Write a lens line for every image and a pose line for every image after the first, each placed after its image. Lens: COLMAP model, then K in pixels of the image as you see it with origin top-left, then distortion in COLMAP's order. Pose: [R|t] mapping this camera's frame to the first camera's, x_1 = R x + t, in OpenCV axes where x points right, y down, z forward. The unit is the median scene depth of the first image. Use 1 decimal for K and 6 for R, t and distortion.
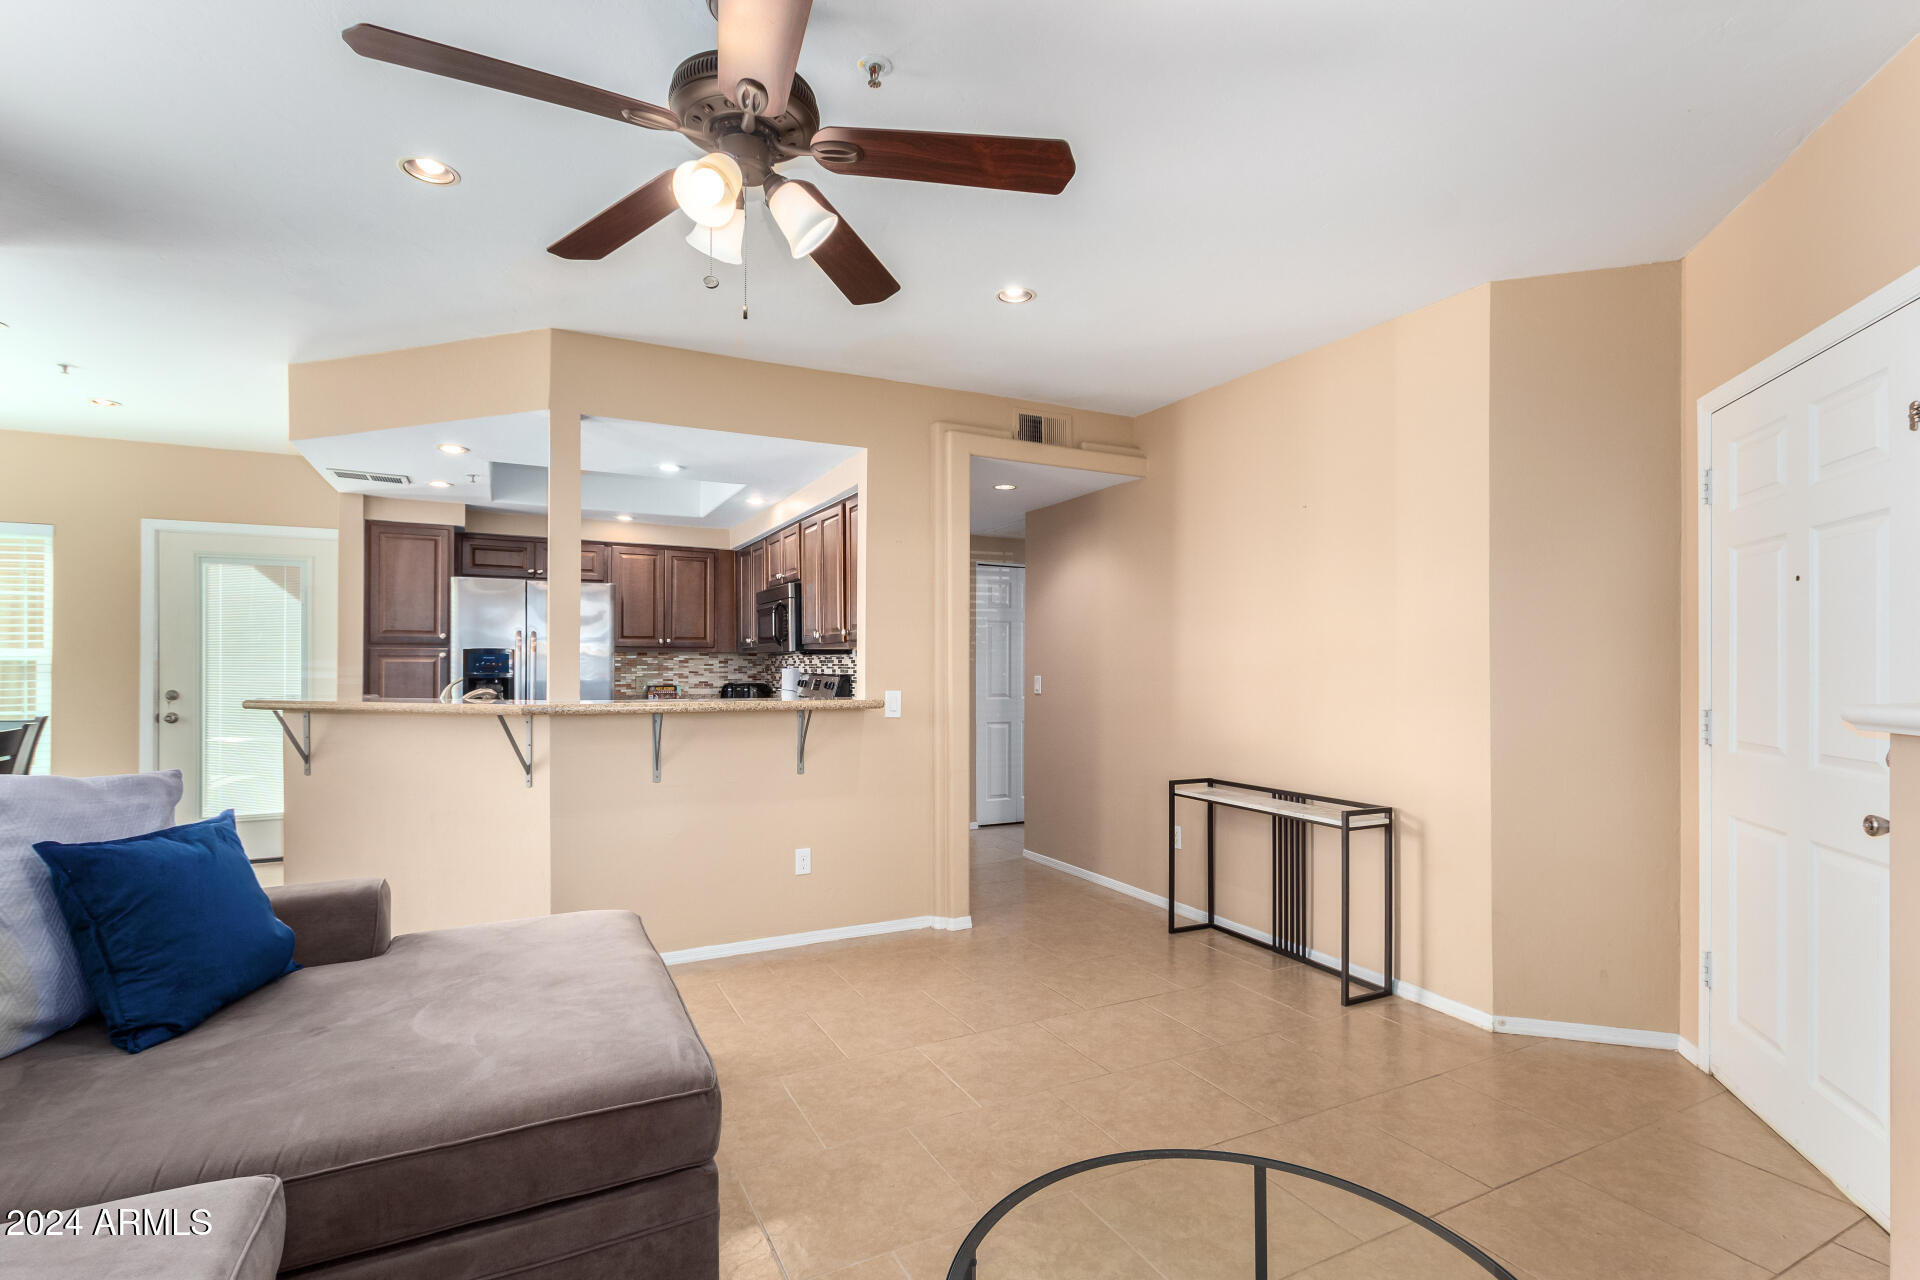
lens RADIAL K [[891.0, 0, 960.6], [0, 891.0, 659.8], [0, 0, 1]] dist [0.001126, -0.003177]
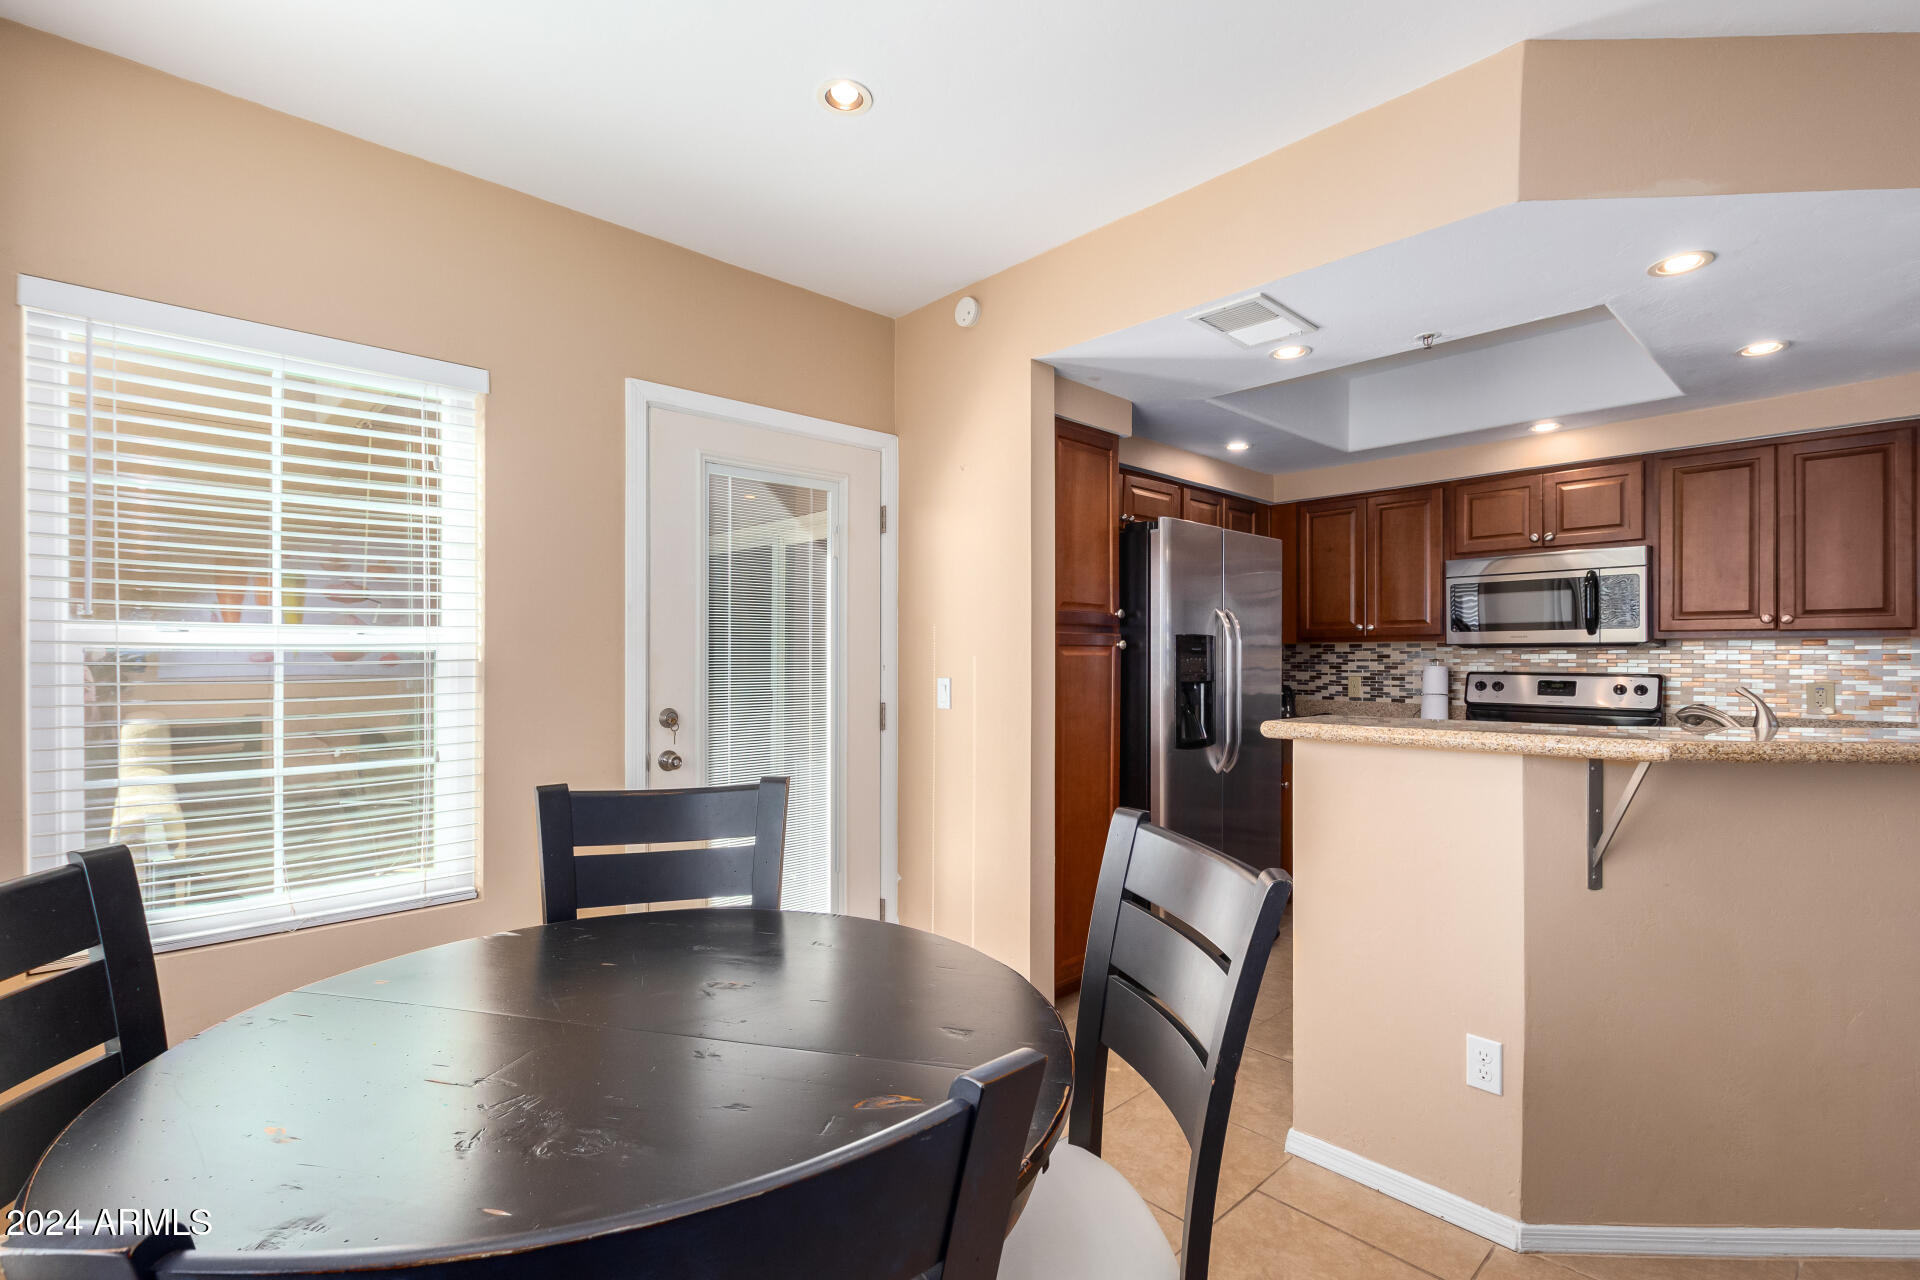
lens RADIAL K [[891.0, 0, 963.7], [0, 891.0, 648.9], [0, 0, 1]] dist [0.001126, -0.003177]
pose [[0.954238, 0.005336, 0.298999, -0.874607], [-0.008712, 0.999912, 0.009959, -0.007797], [-0.298920, -0.012108, 0.954201, 0.440304]]
